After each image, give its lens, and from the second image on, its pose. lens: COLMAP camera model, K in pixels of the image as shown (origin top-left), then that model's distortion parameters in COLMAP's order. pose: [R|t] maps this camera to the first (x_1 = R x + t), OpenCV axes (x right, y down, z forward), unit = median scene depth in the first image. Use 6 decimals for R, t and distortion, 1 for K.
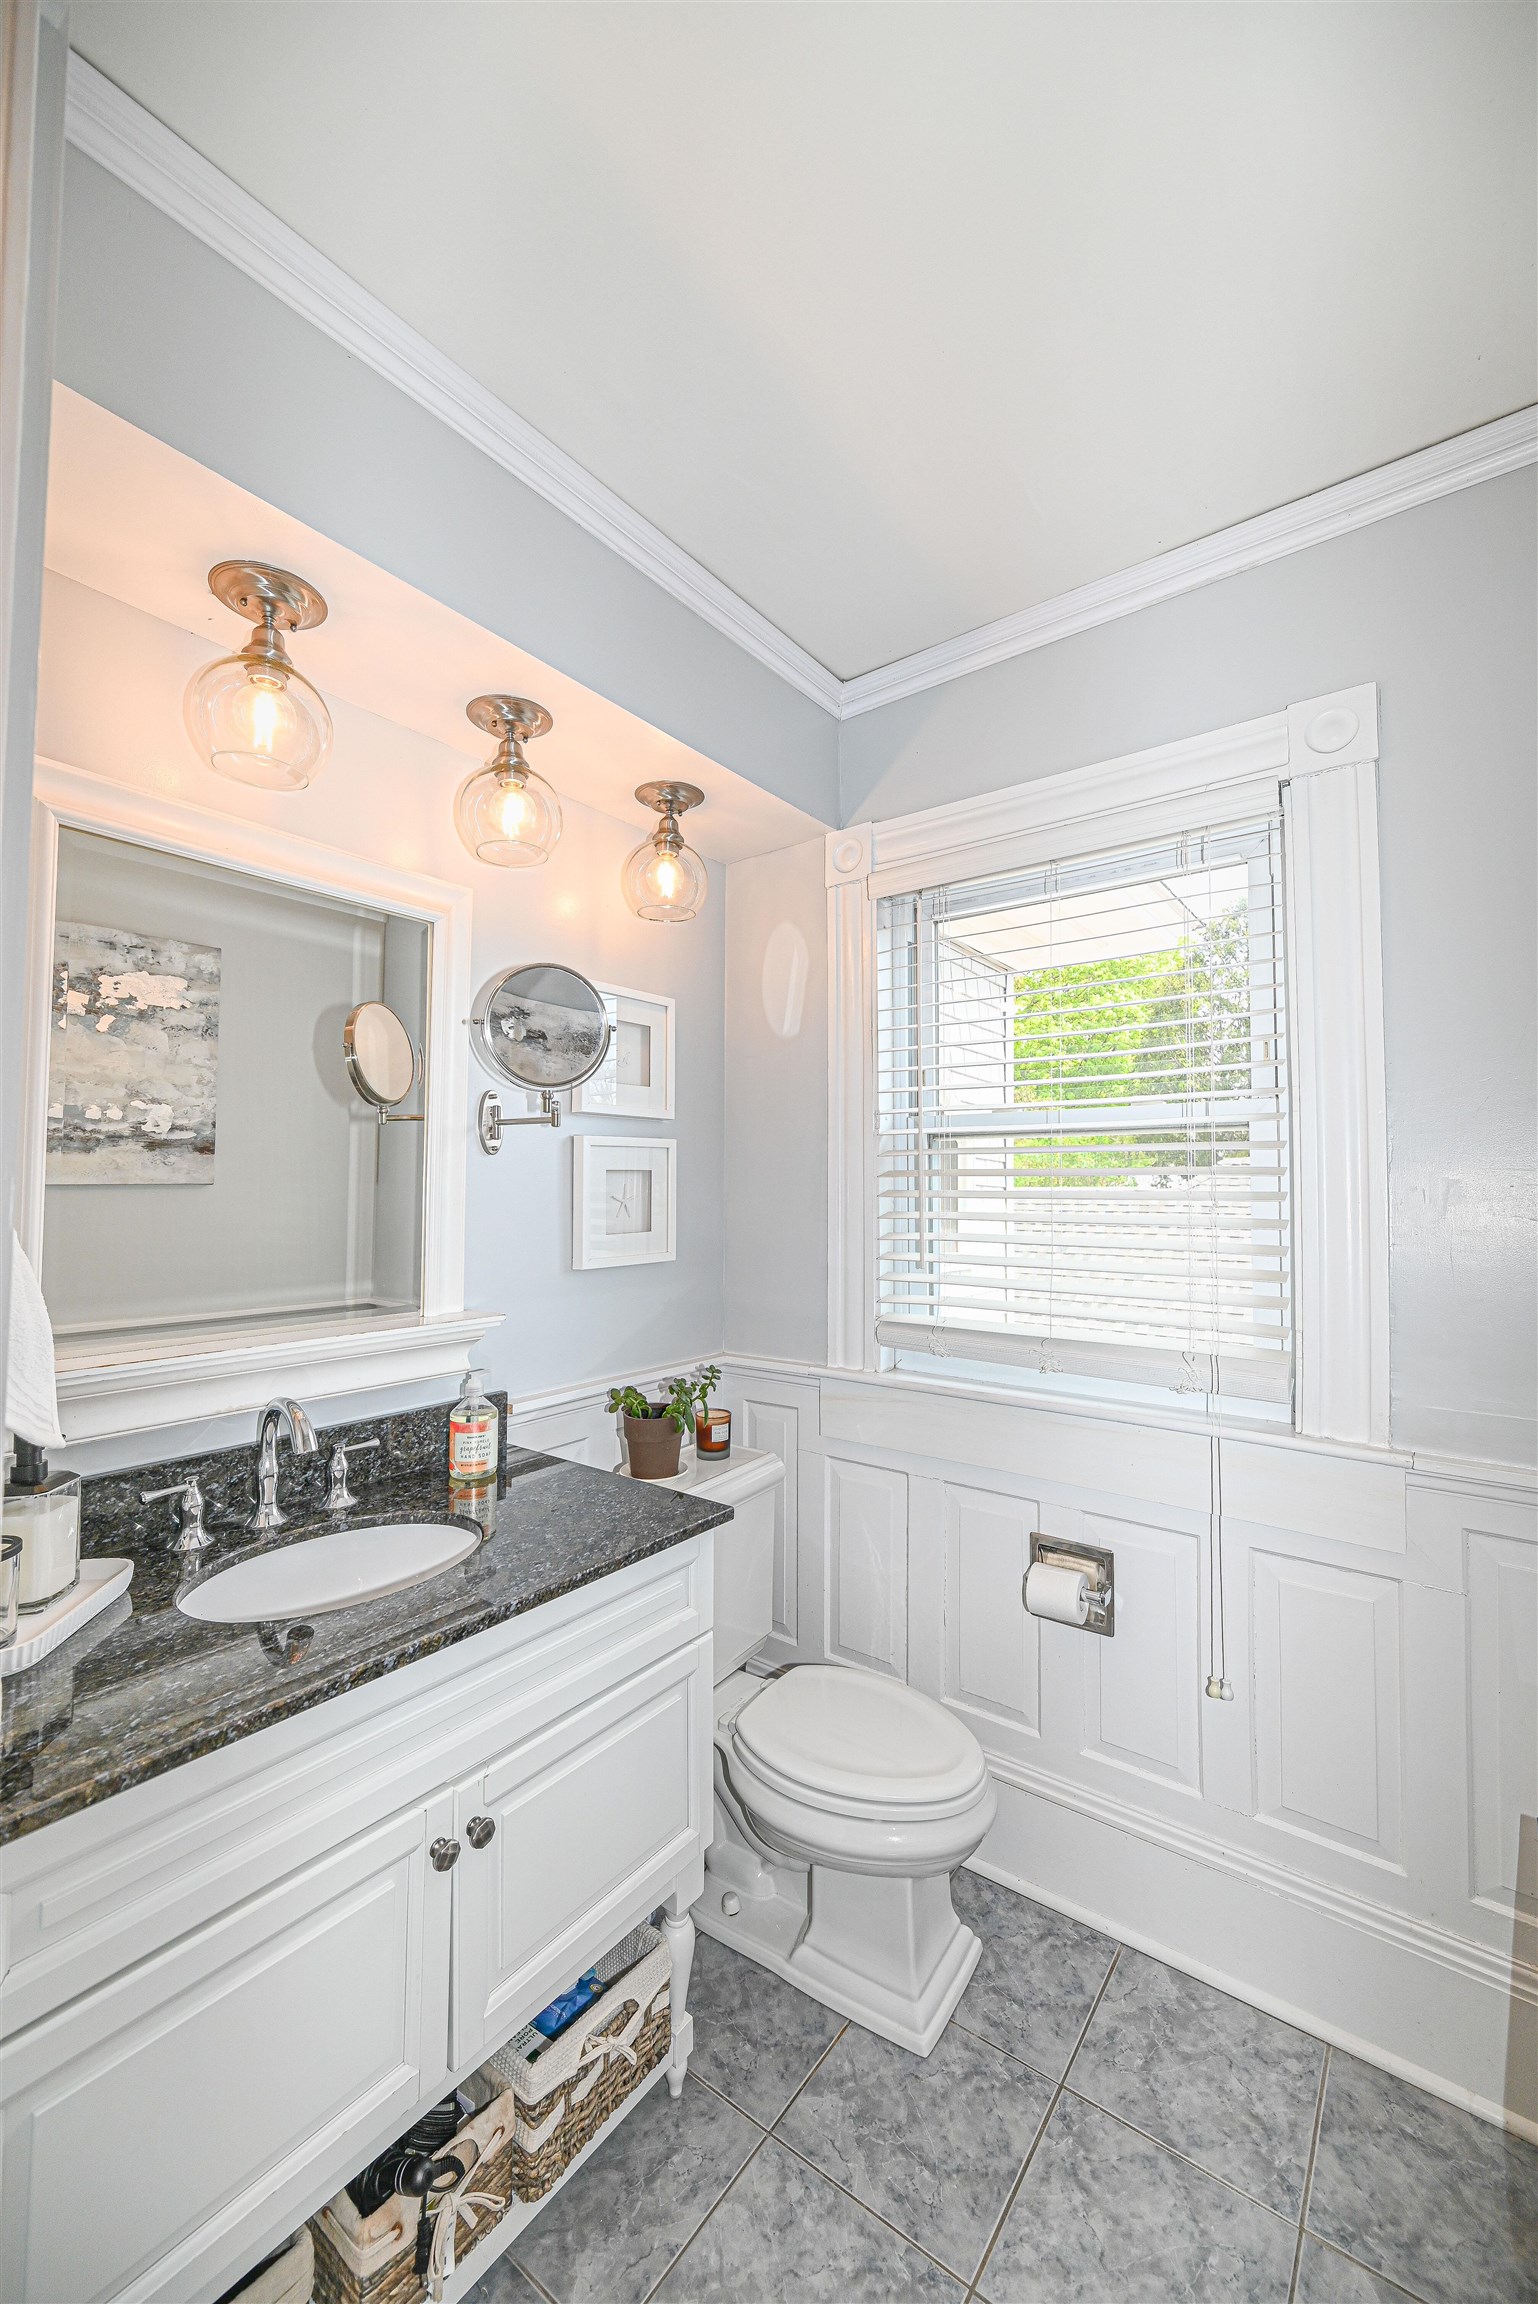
lens RADIAL K [[898.0, 0, 769.0], [0, 898.0, 1152.0], [0, 0, 1]] dist [-0.027381, 0.007580]
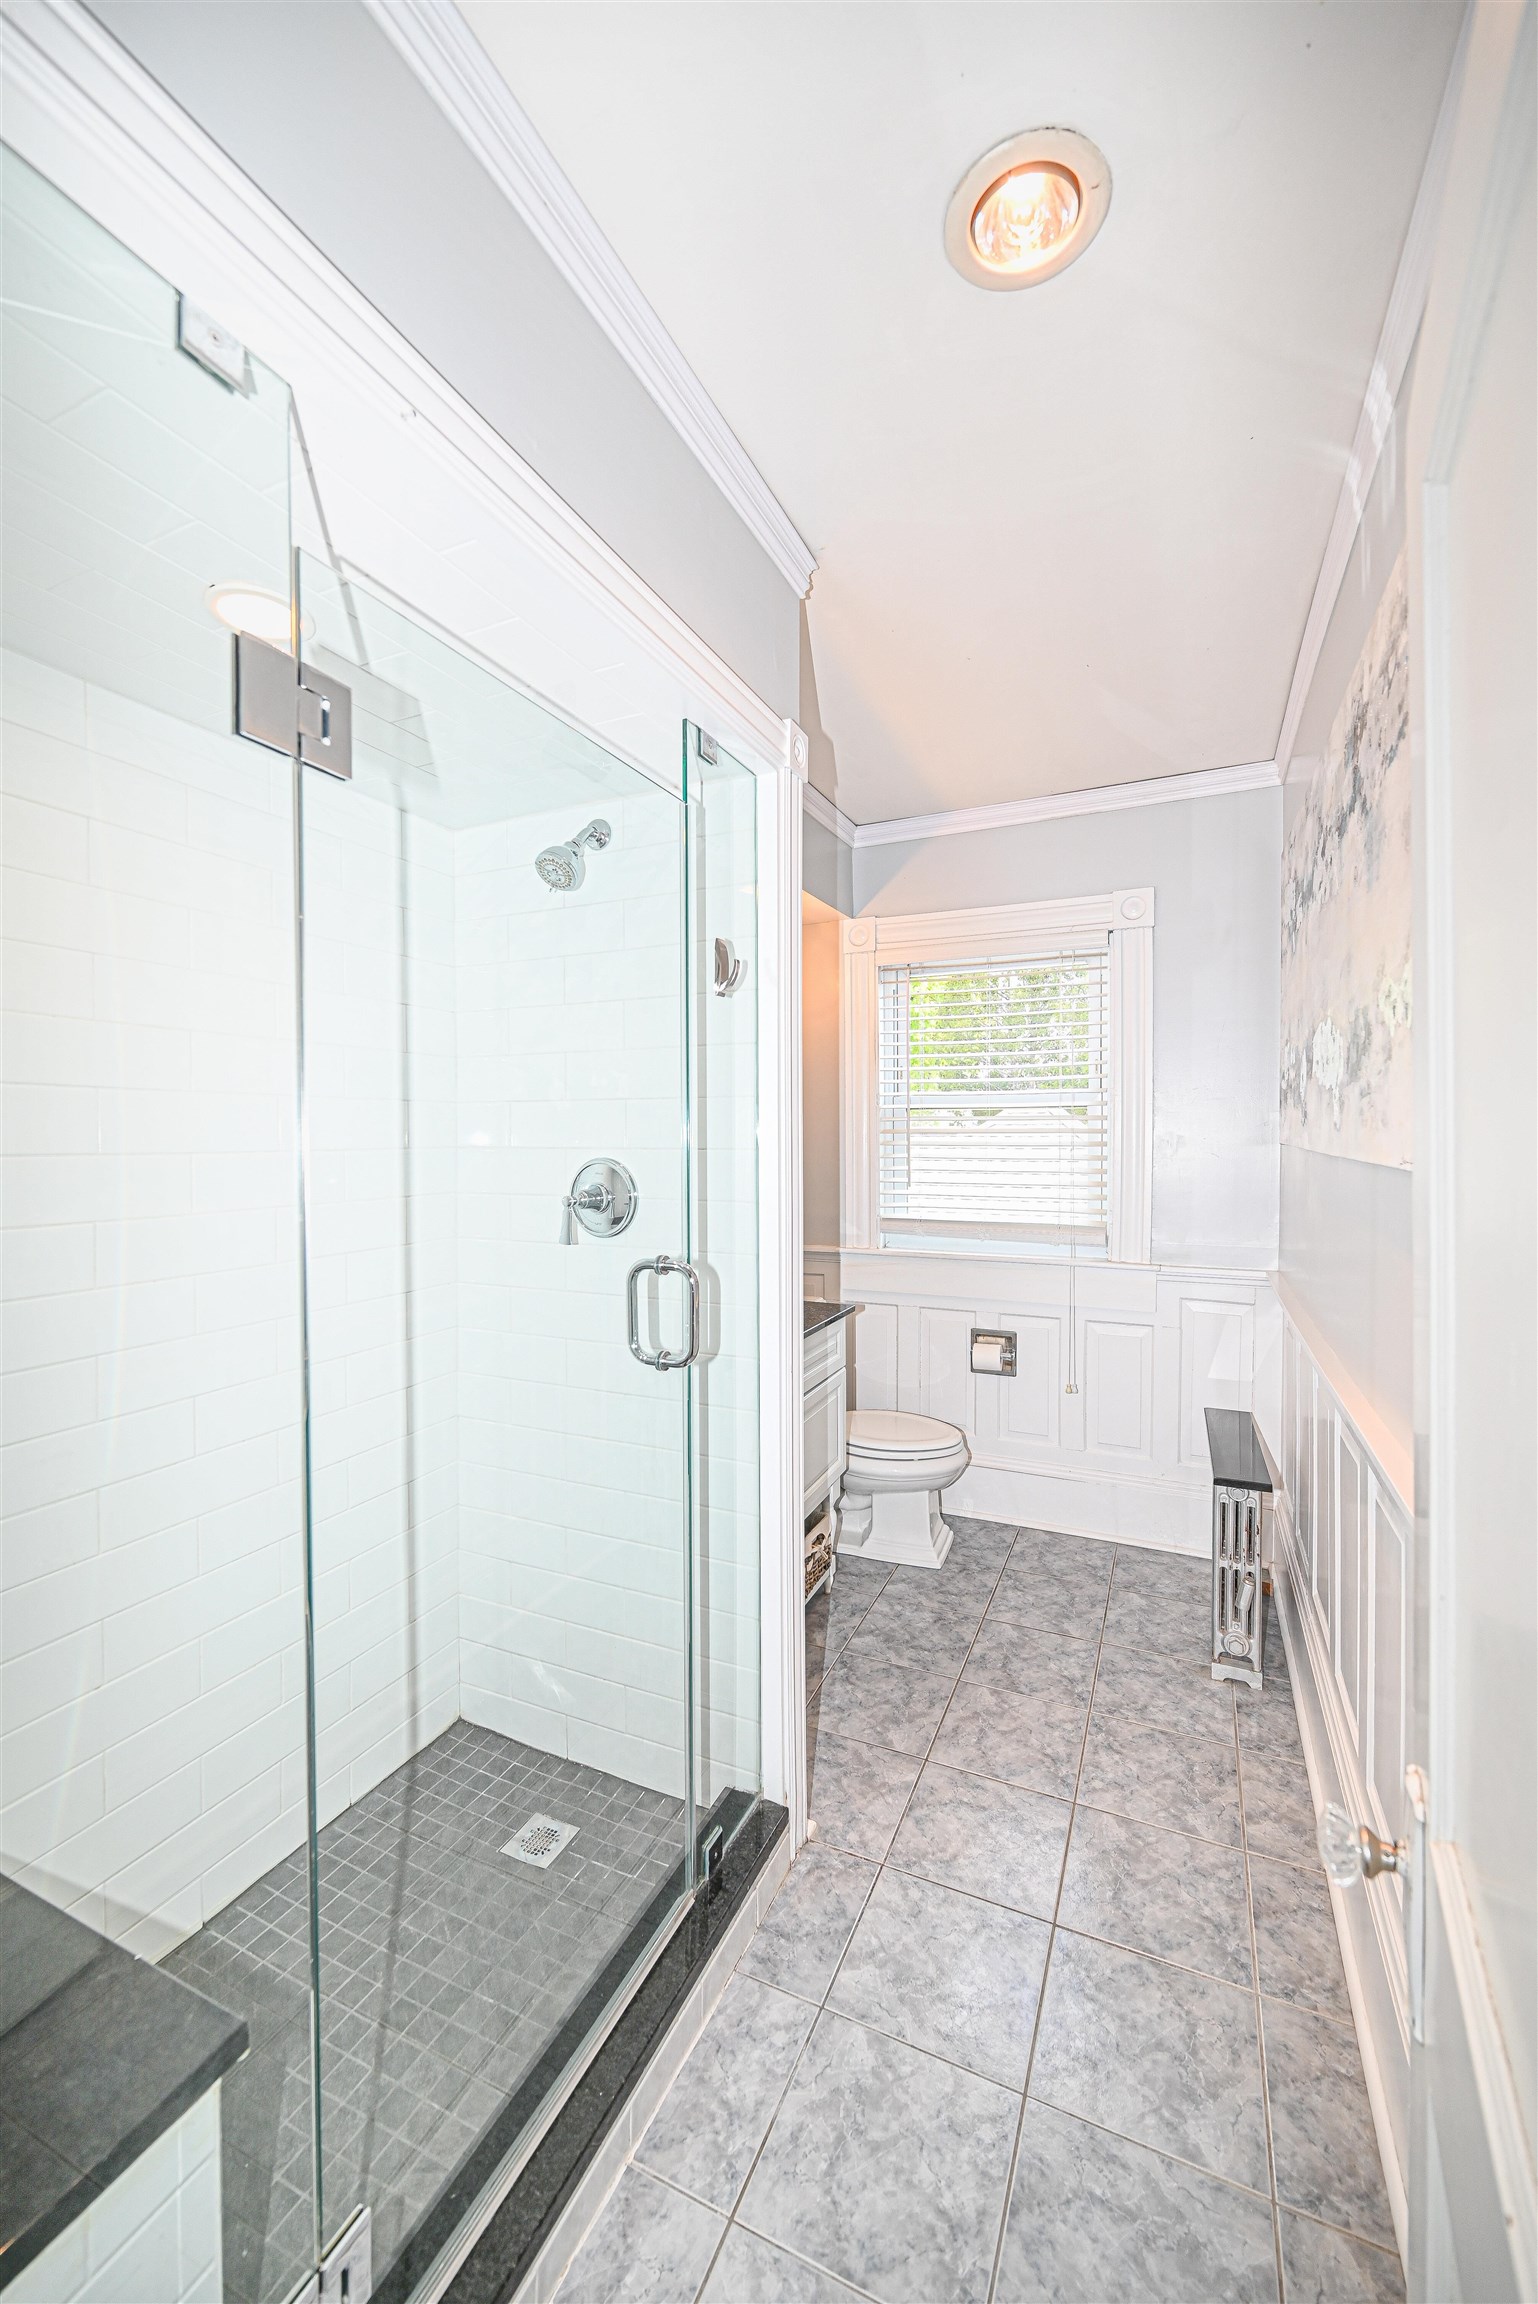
lens RADIAL K [[898.0, 0, 769.0], [0, 898.0, 1152.0], [0, 0, 1]] dist [-0.027381, 0.007580]
pose [[0.974770, -0.004617, 0.223163, -0.521571], [-0.007004, 0.998661, 0.051250, -0.025936], [-0.223101, -0.051520, 0.973433, -0.683260]]
